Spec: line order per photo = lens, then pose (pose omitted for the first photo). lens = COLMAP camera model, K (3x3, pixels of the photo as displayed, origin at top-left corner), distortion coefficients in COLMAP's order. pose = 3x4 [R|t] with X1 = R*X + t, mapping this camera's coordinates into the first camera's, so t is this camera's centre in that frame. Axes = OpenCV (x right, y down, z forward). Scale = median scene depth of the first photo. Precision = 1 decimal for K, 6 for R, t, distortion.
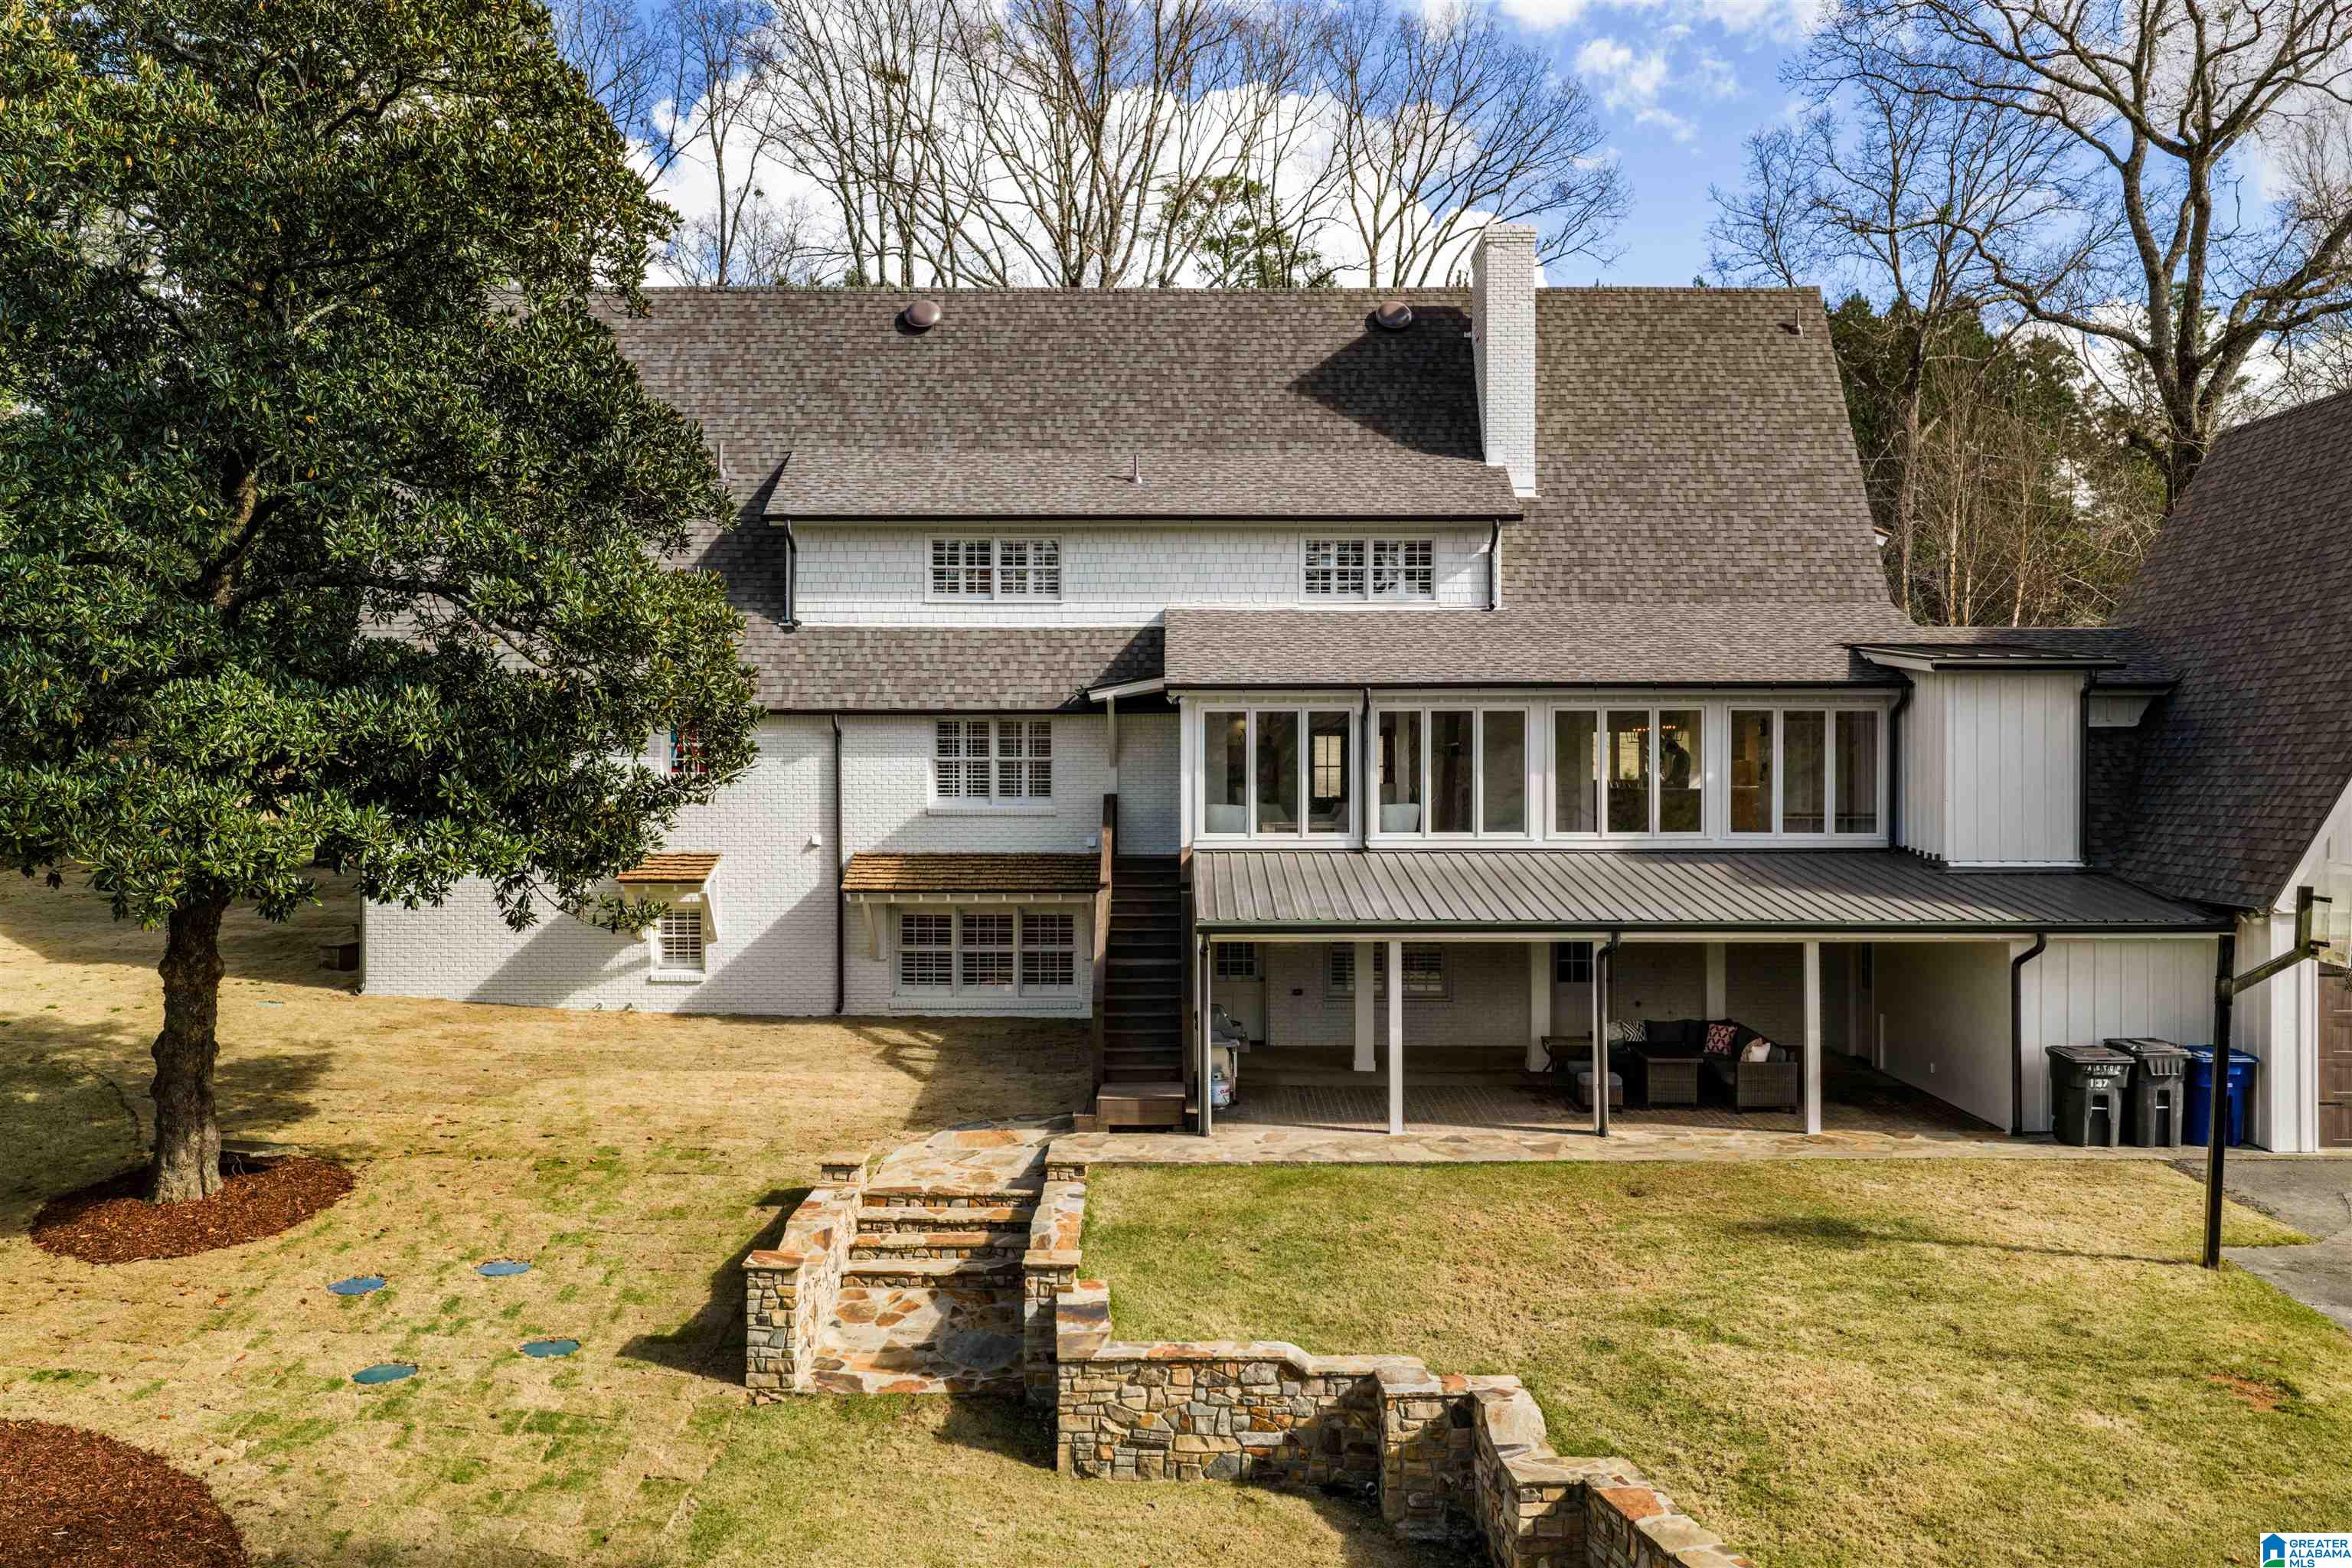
lens RADIAL K [[1959.4, 0, 1182.9], [0, 1959.4, 782.2], [0, 0, 1]] dist [0.019175, -0.045890]
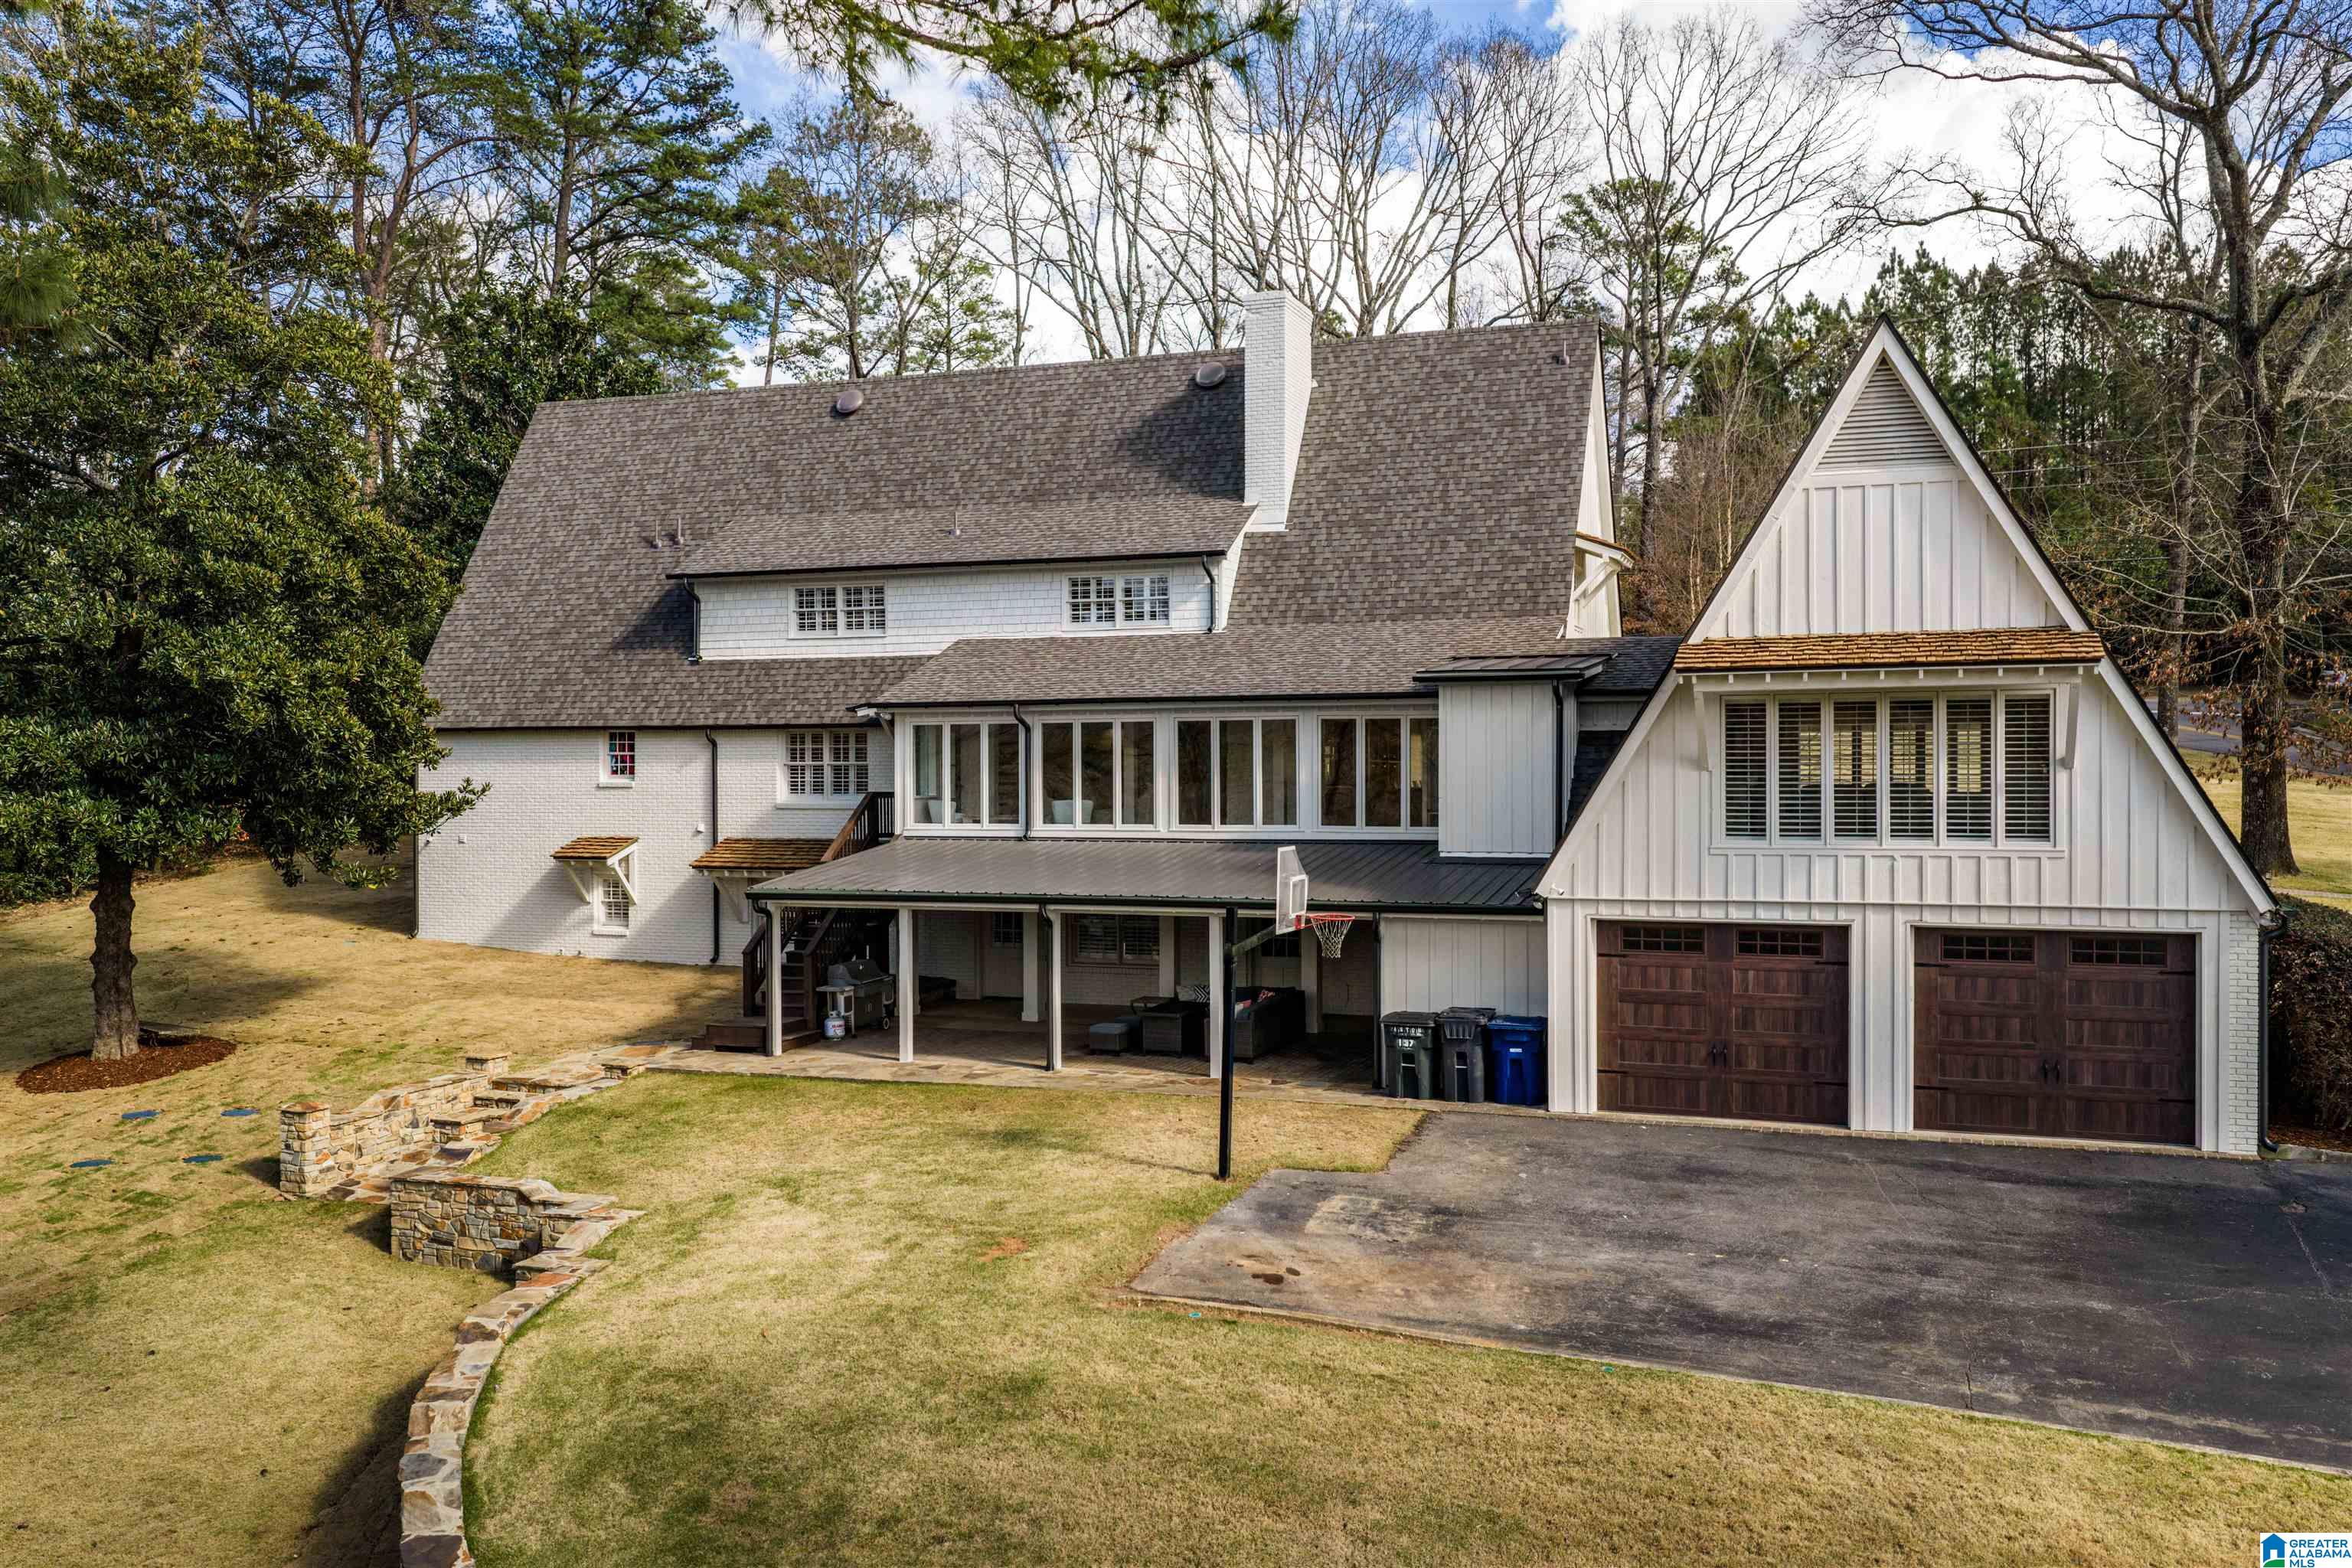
lens RADIAL K [[1959.4, 0, 1182.9], [0, 1959.4, 782.2], [0, 0, 1]] dist [0.019175, -0.045890]
pose [[0.938412, -0.001060, -0.345516, 0.594985], [0.001311, 0.999999, 0.000494, -0.000270], [0.345515, -0.000917, 0.938413, -0.099683]]
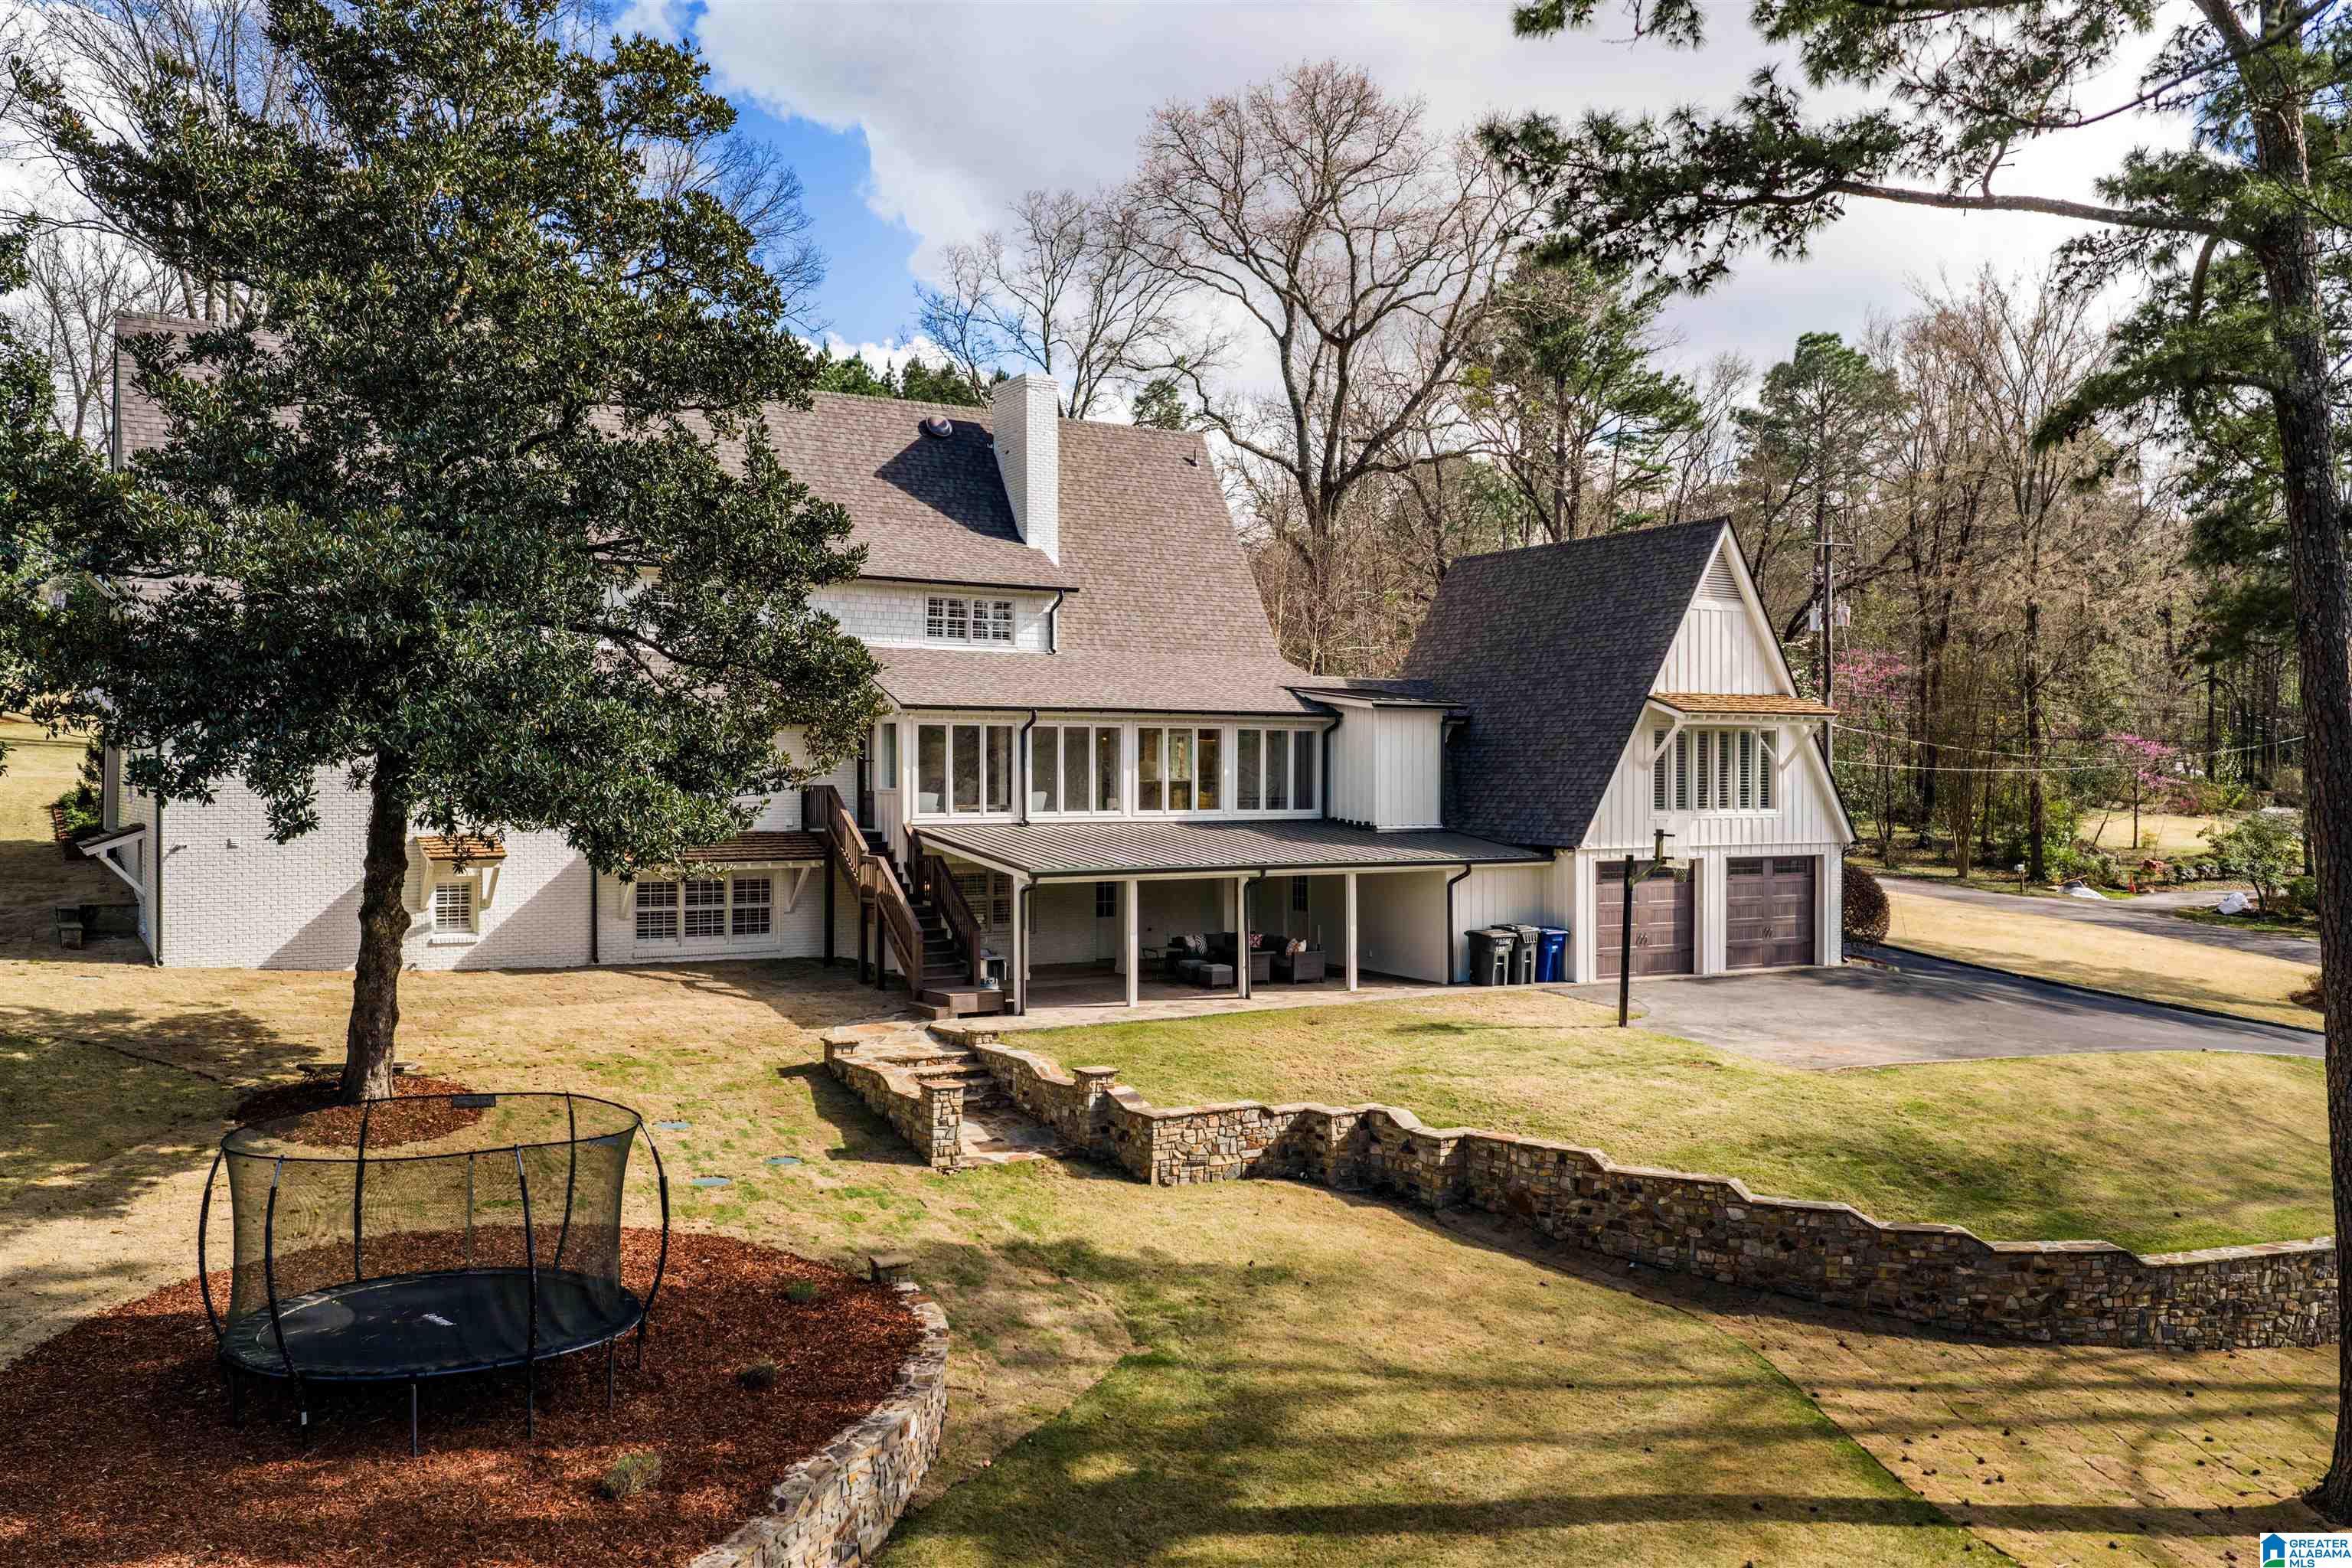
lens RADIAL K [[1959.4, 0, 1182.9], [0, 1959.4, 782.2], [0, 0, 1]] dist [0.019175, -0.045890]
pose [[0.847689, 0.000088, 0.530493, -0.556808], [-0.000120, 1.000000, 0.000026, 0.004225], [-0.530493, -0.000086, 0.847689, -0.260000]]
